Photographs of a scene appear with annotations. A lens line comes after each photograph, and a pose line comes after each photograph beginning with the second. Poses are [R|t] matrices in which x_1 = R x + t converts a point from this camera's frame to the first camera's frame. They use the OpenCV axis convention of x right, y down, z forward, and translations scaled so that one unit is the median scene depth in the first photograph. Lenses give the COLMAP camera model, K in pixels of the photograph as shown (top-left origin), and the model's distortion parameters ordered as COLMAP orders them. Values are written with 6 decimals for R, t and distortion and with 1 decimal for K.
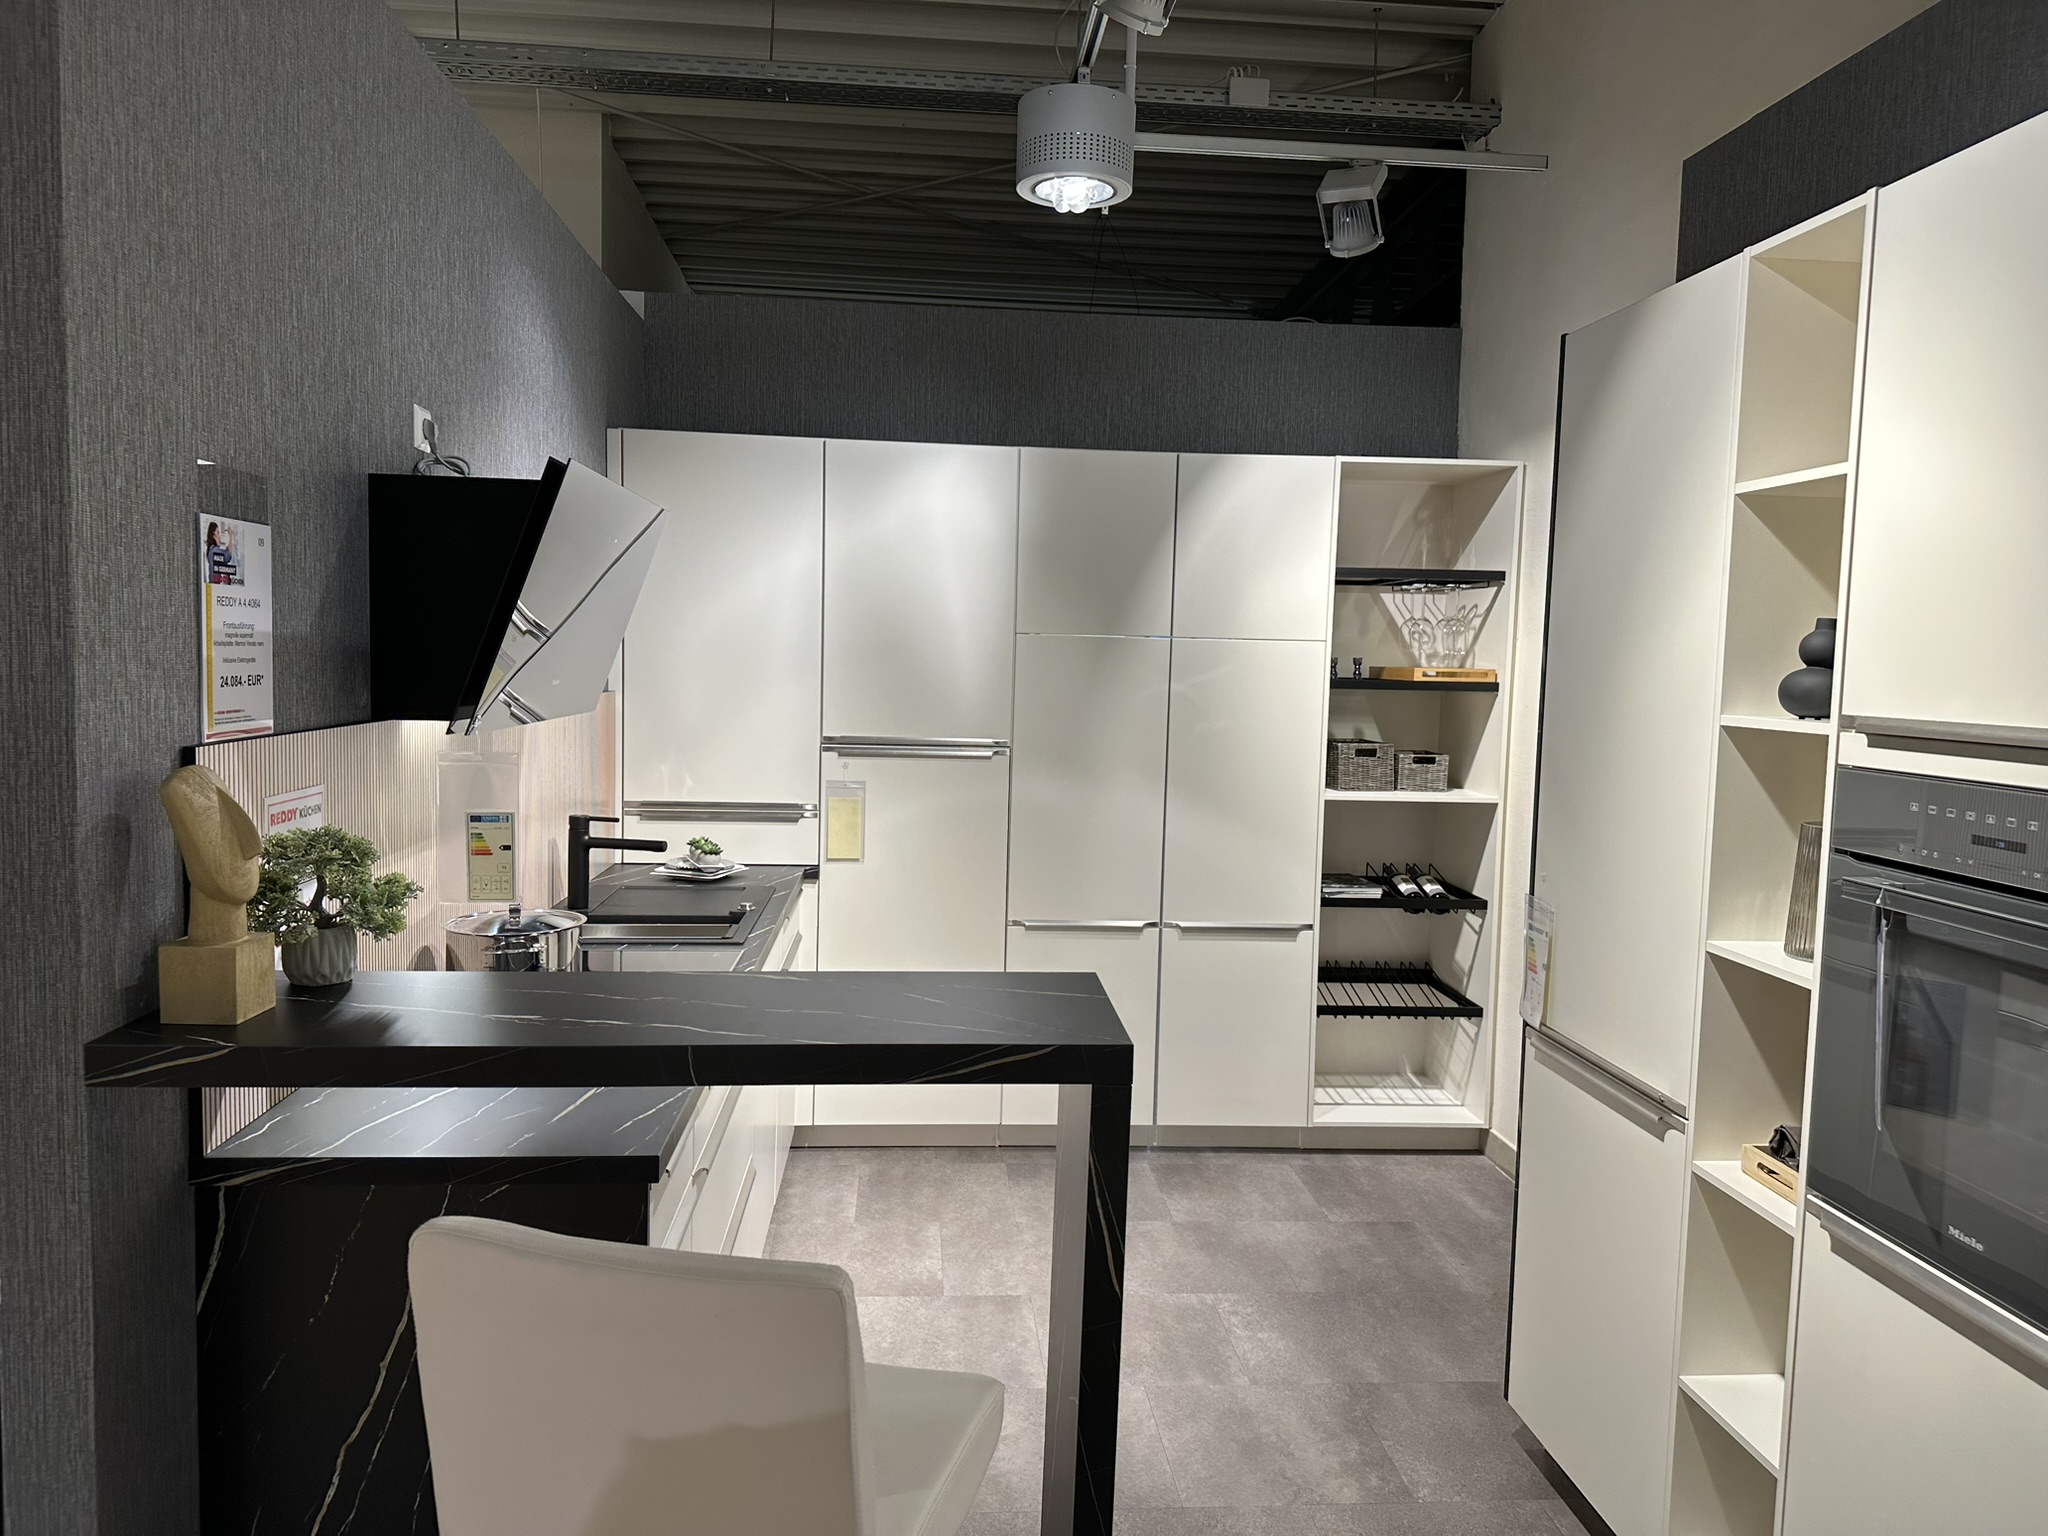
lens RADIAL K [[1438.3, 0, 1030.3], [0, 1438.3, 763.4], [0, 0, 1]] dist [0.169844, -0.267338]
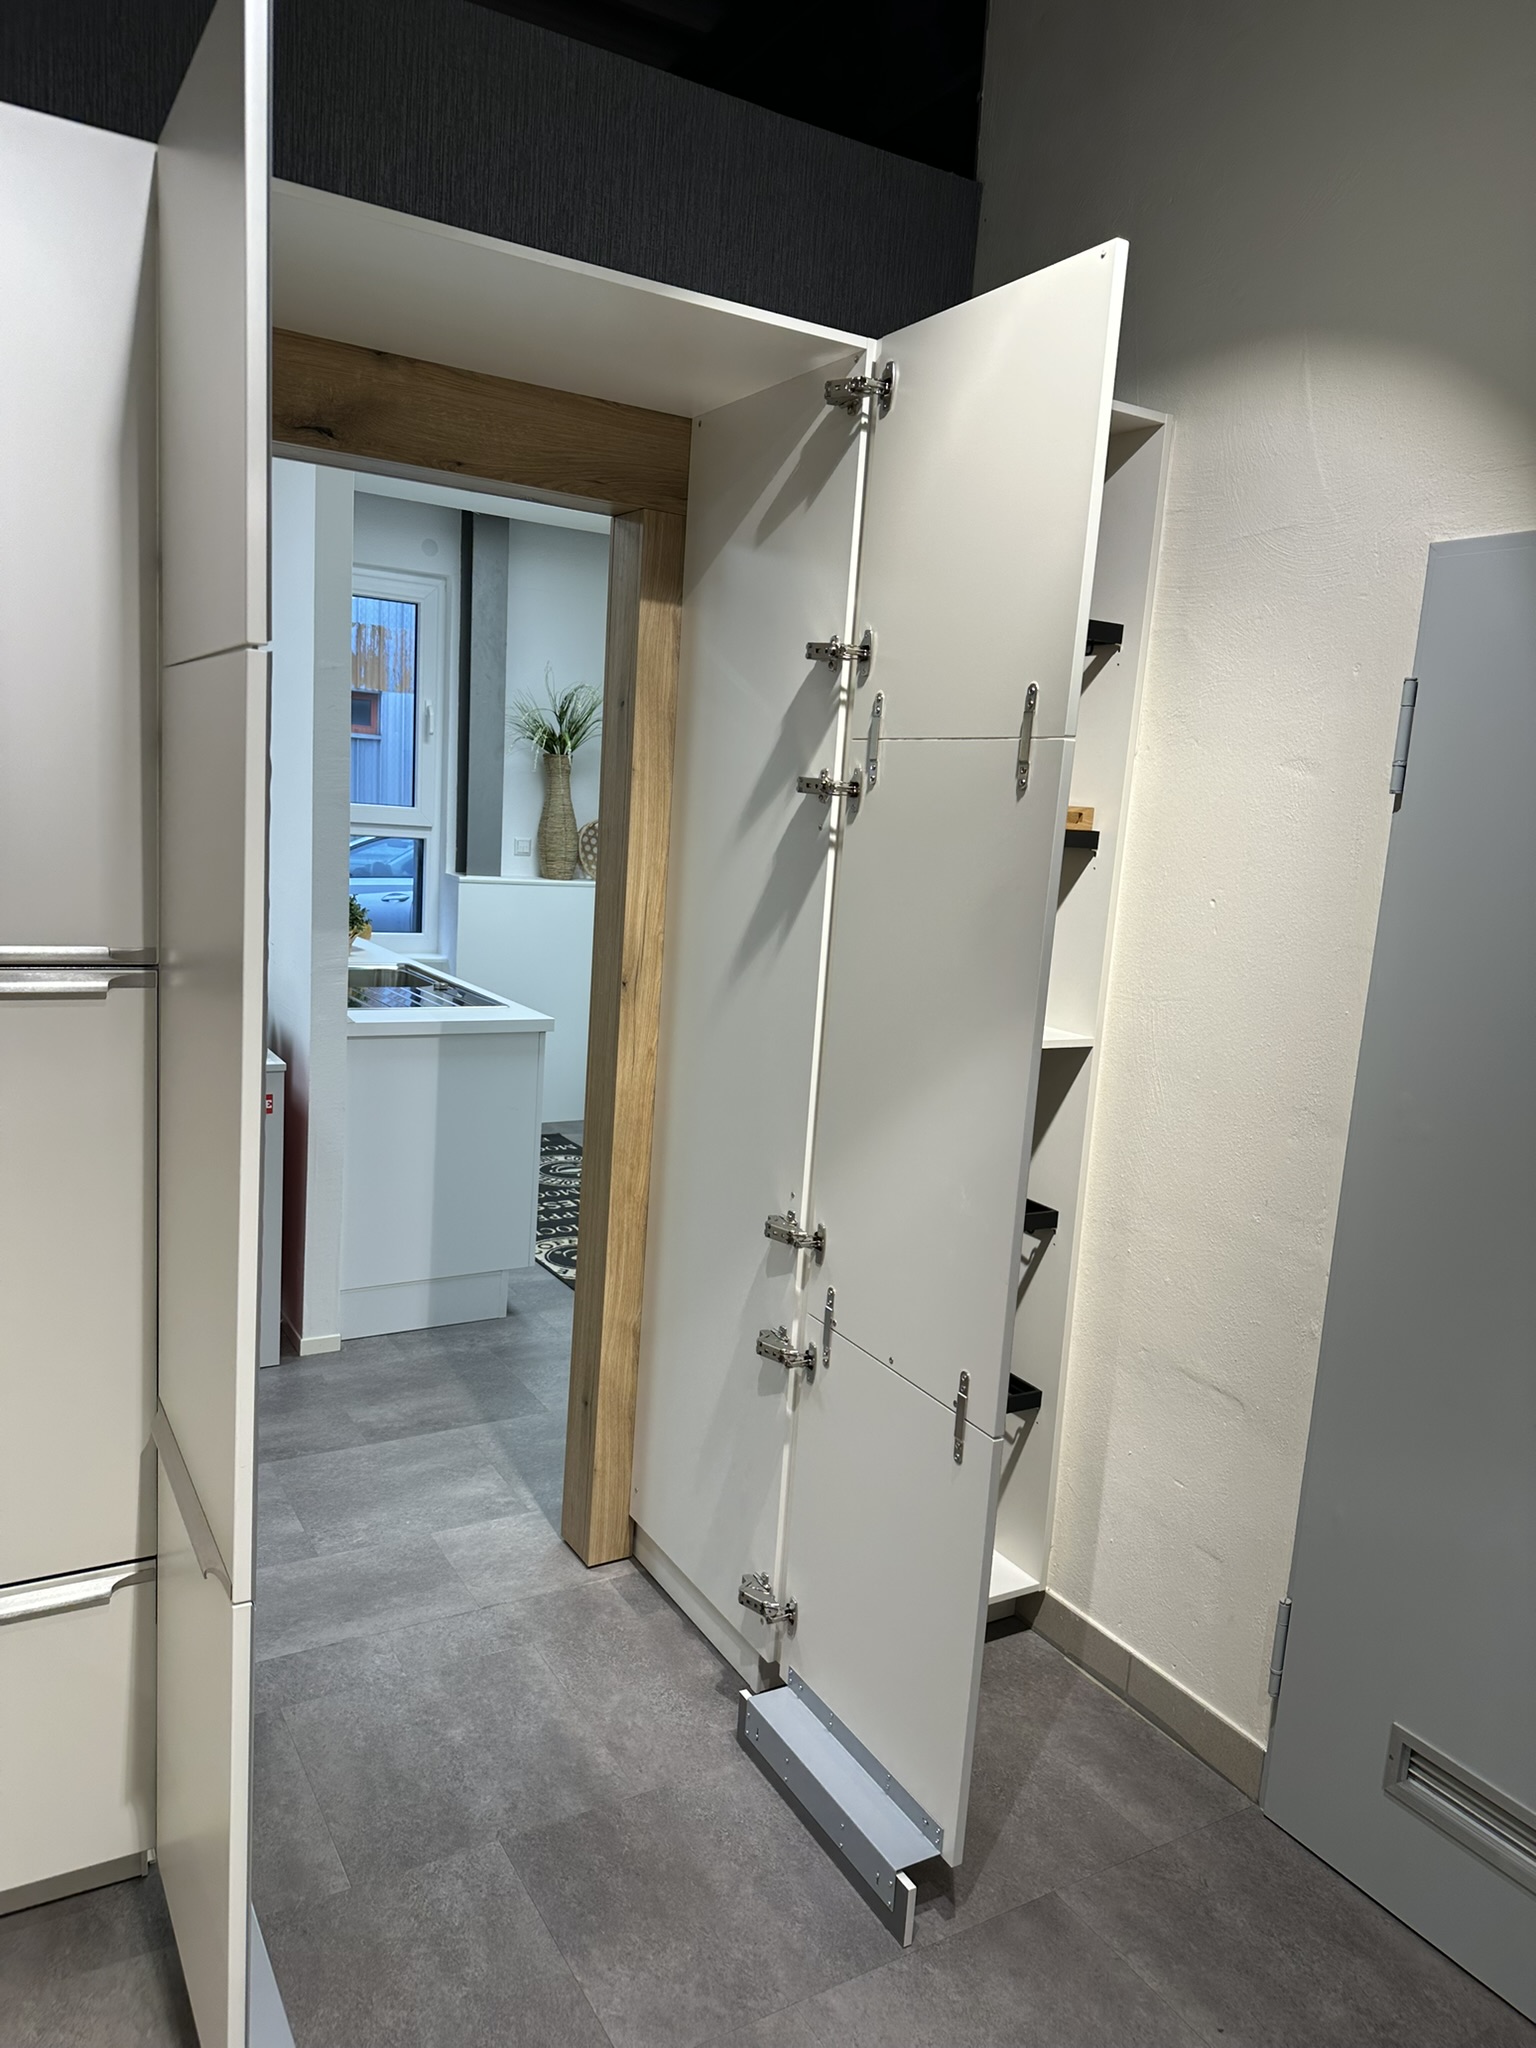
lens RADIAL K [[1432.6, 0, 759.9], [0, 1432.6, 1027.8], [0, 0, 1]] dist [0.000519, -0.003512]
pose [[0.900288, -0.035608, 0.433836, -0.036909], [-0.011599, 0.994332, 0.105683, -0.038695], [-0.435141, -0.100177, 0.894772, 0.591161]]
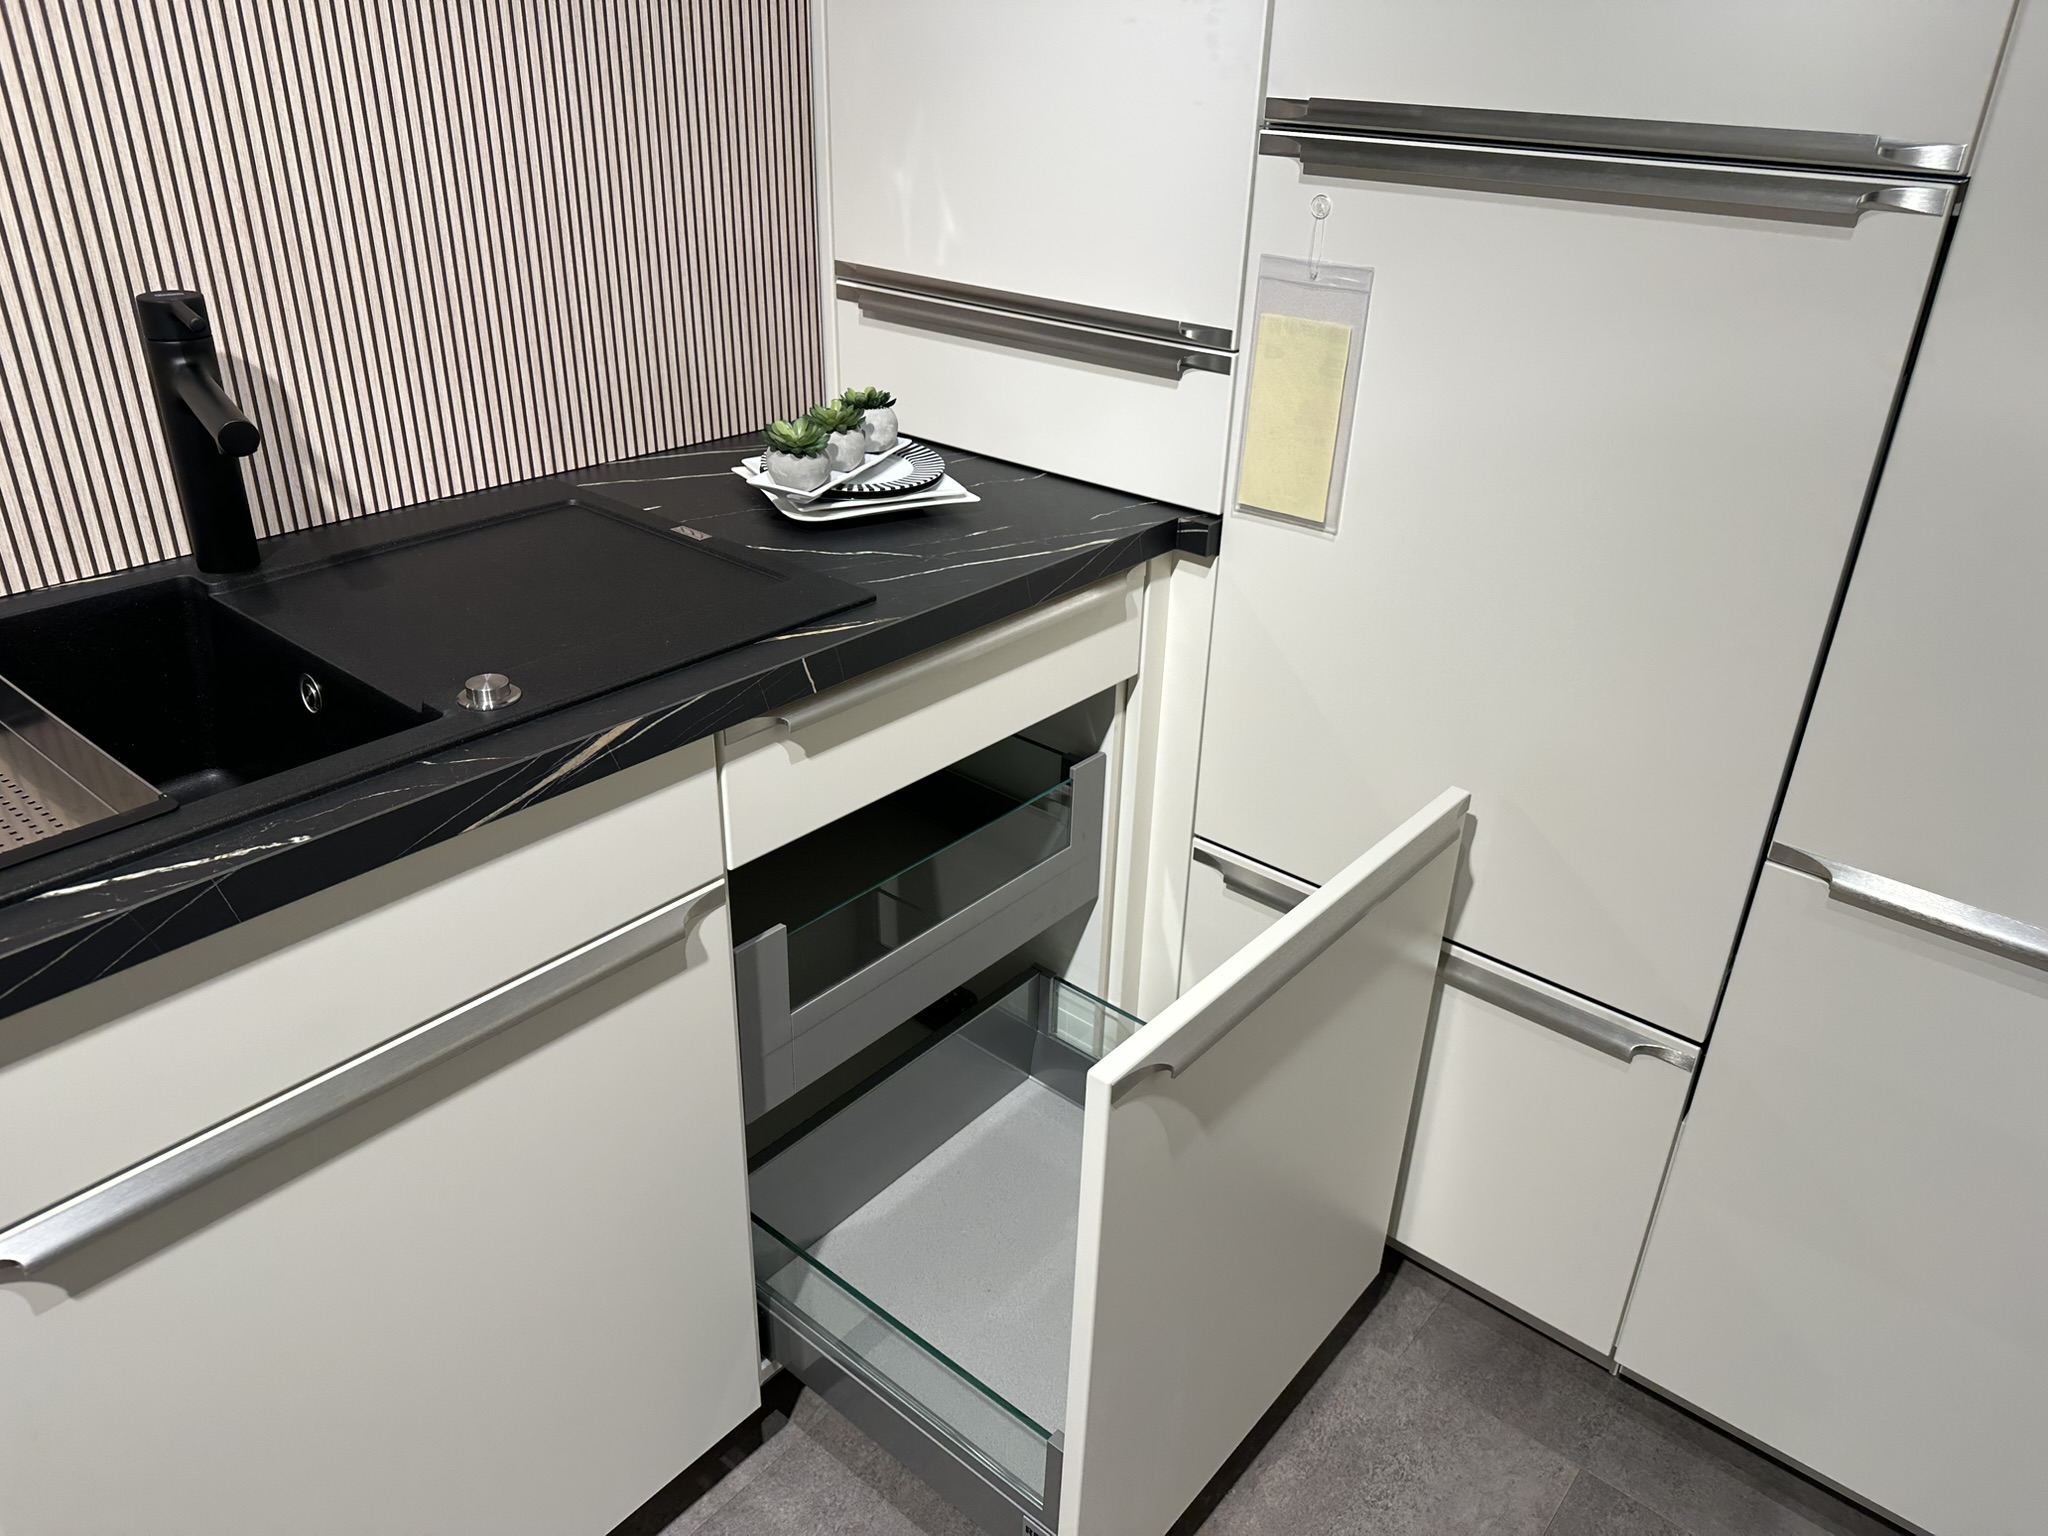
lens RADIAL K [[1451.3, 0, 1030.8], [0, 1451.3, 765.5], [0, 0, 1]] dist [-0.000491, -0.001633]
pose [[0.711092, 0.316005, -0.628084, 0.054813], [-0.062320, 0.918119, 0.391374, -0.006373], [0.700332, -0.239161, 0.672560, 0.732259]]
